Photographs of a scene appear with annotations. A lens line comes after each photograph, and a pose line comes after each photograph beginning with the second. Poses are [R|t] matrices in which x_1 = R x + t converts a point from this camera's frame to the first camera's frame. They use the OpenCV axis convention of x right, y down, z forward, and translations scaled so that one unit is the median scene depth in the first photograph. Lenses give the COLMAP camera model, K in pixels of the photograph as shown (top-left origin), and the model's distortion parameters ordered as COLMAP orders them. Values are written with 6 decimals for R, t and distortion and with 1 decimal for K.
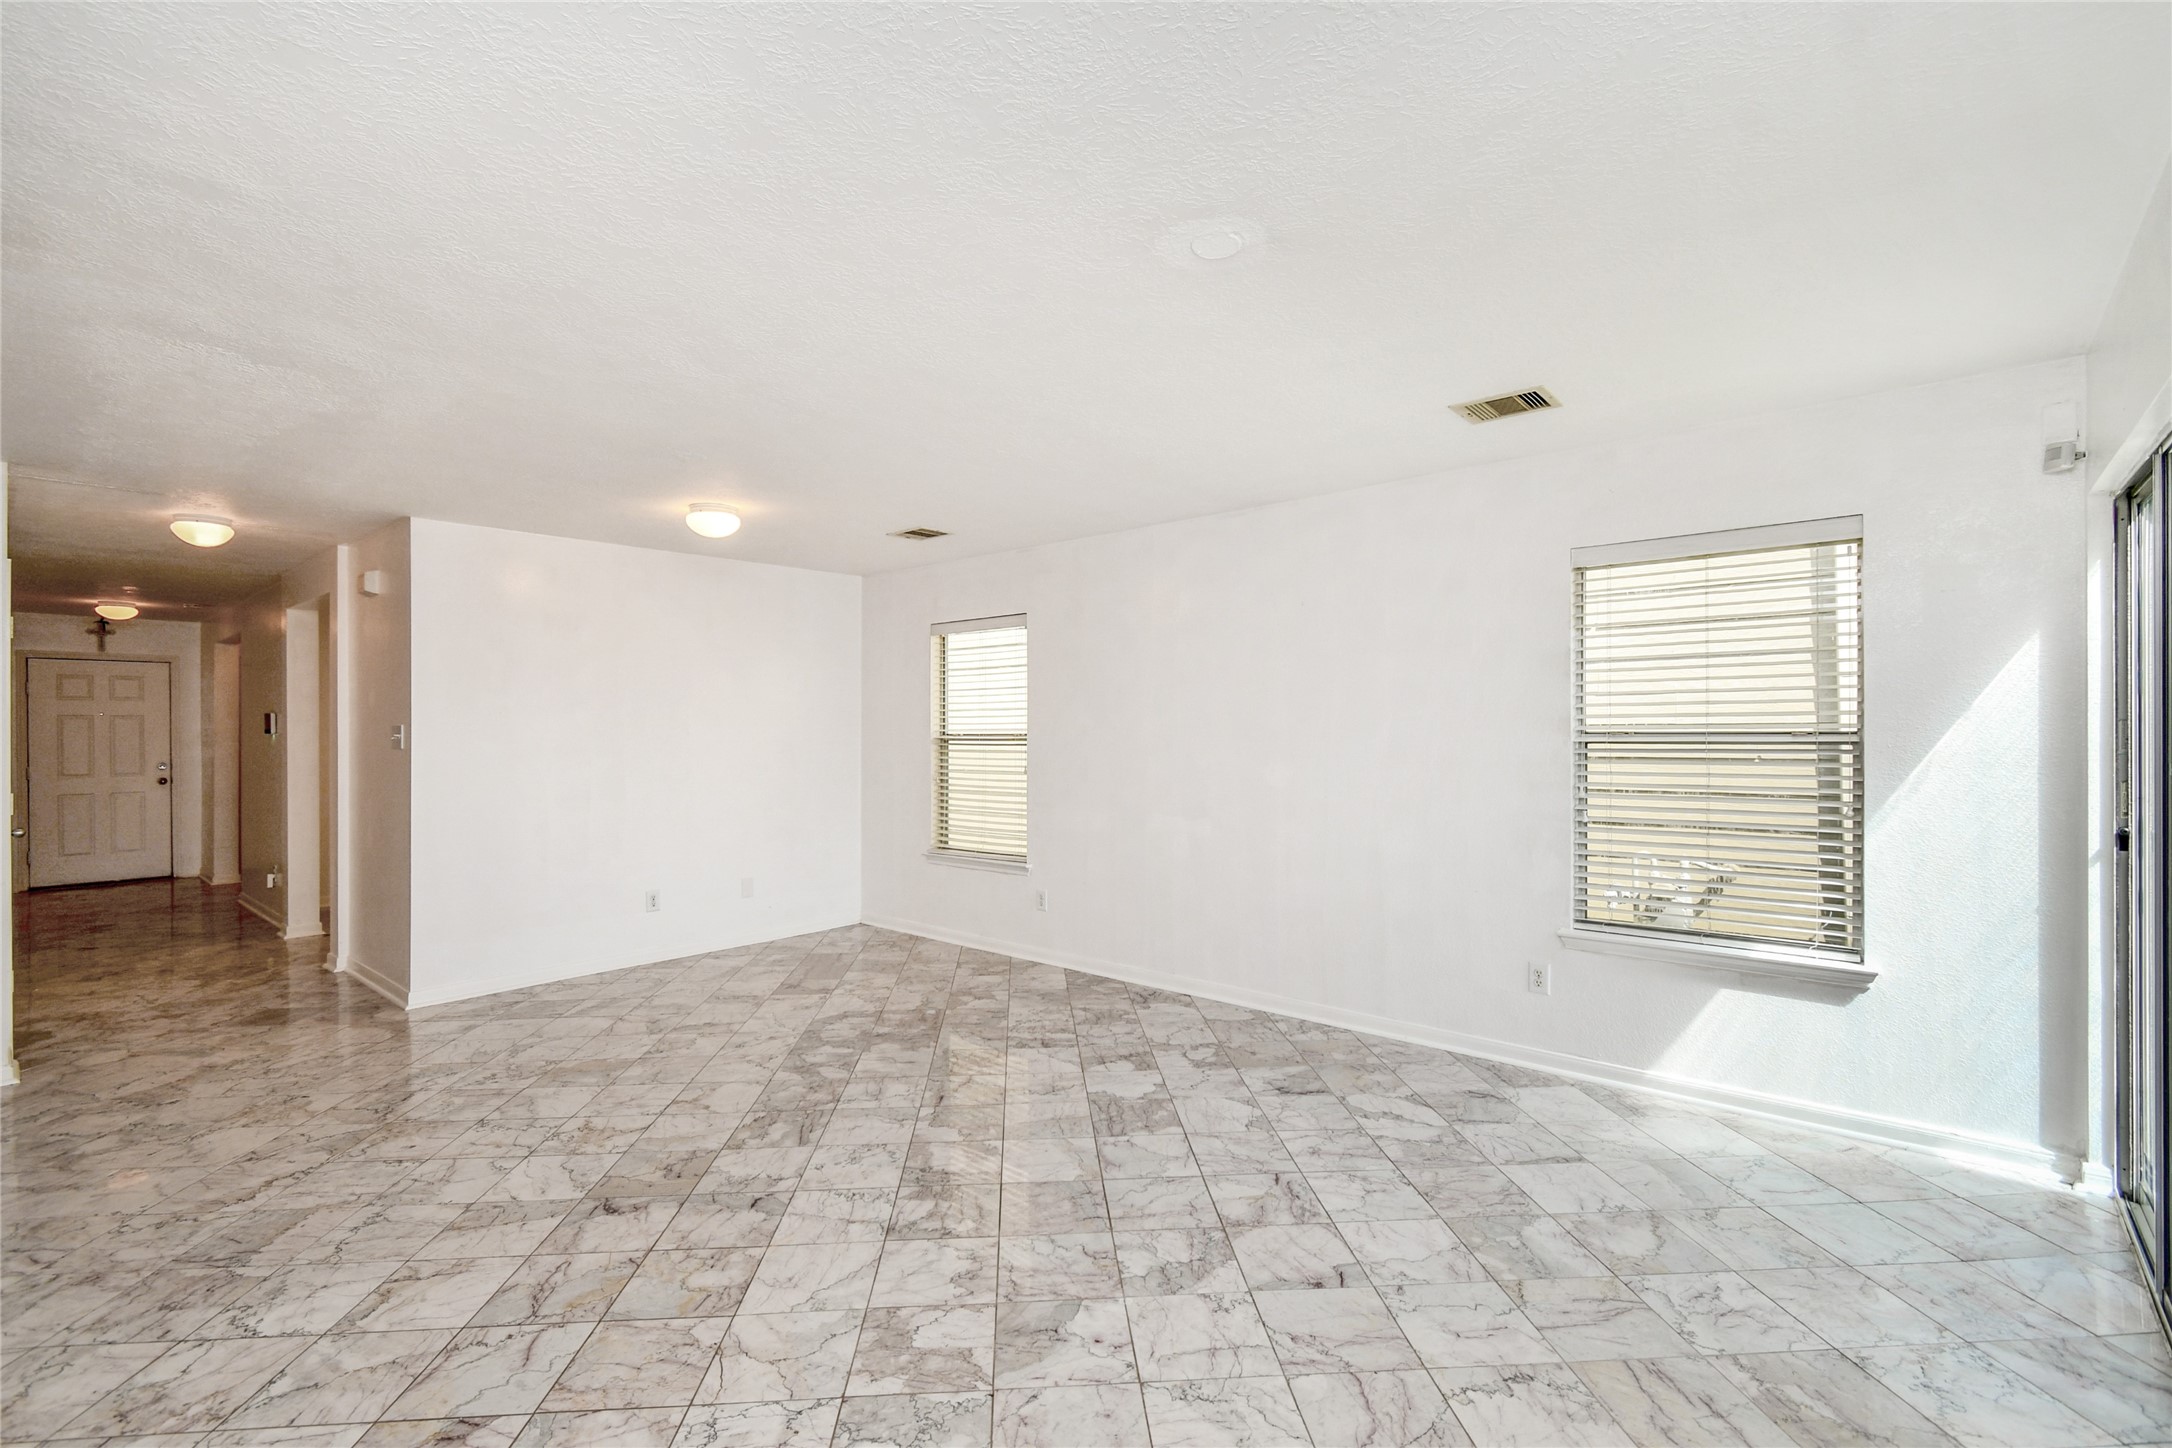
lens RADIAL K [[973.0, 0, 1087.3], [0, 973.0, 724.4], [0, 0, 1]] dist [0.005372, -0.002989]
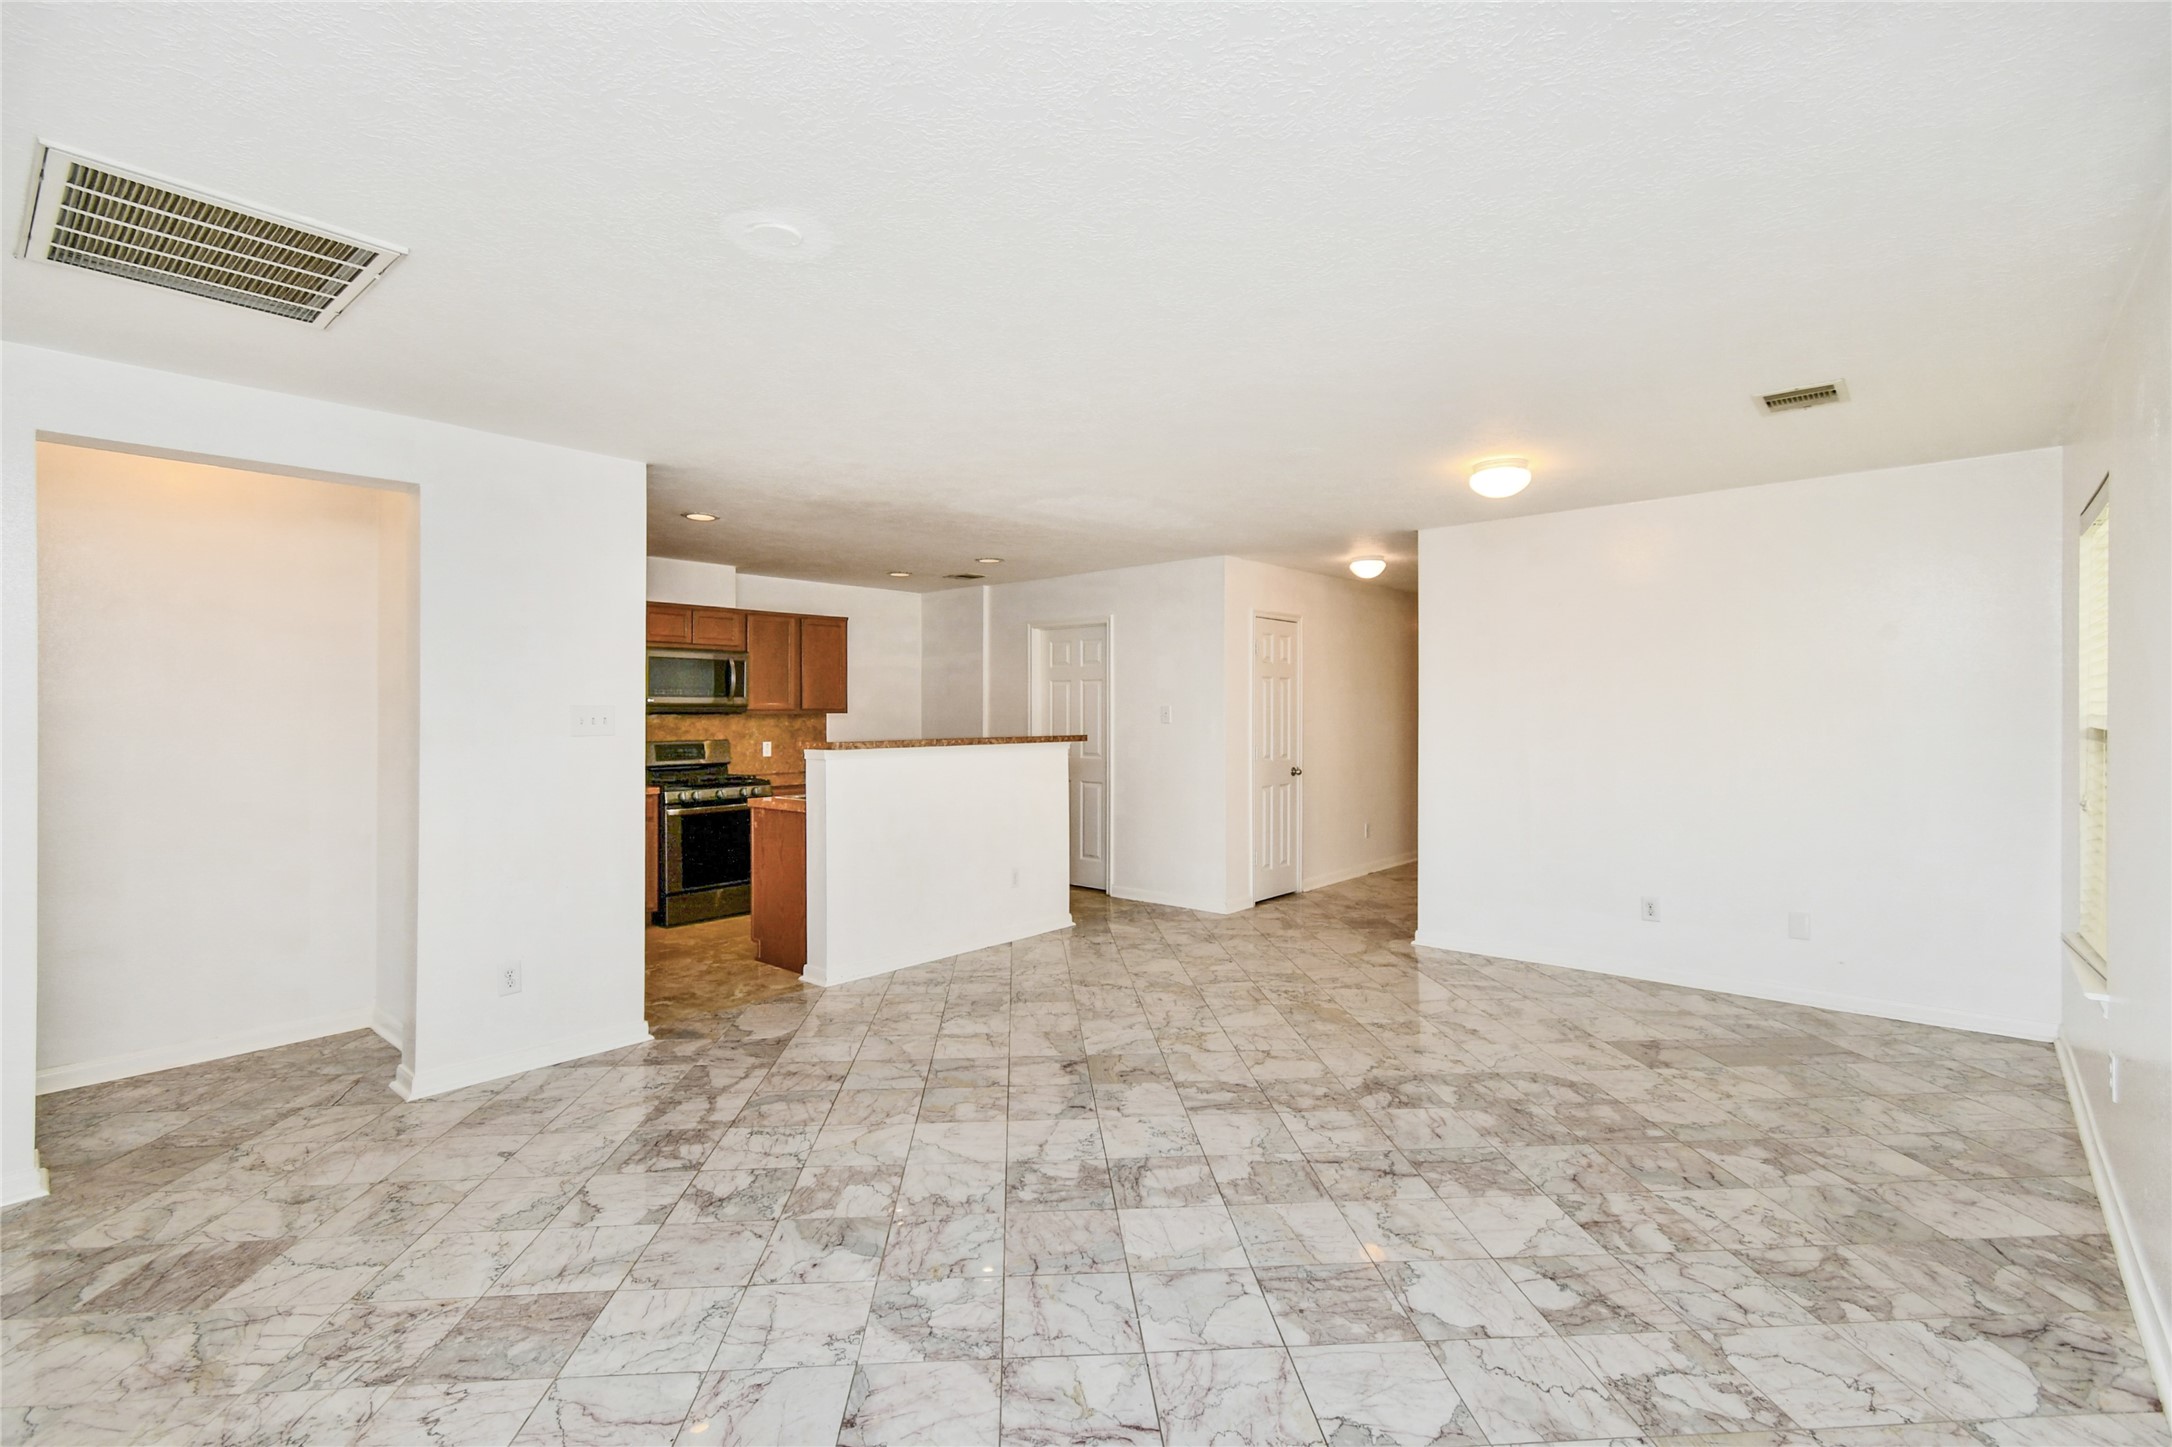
lens RADIAL K [[973.0, 0, 1066.1], [0, 973.0, 714.4], [0, 0, 1]] dist [0.005372, -0.002989]
pose [[-0.011605, 0.007598, -0.999904, 0.620946], [0.007684, 0.999942, 0.007509, -0.003200], [0.999903, -0.007596, -0.011663, 0.723317]]
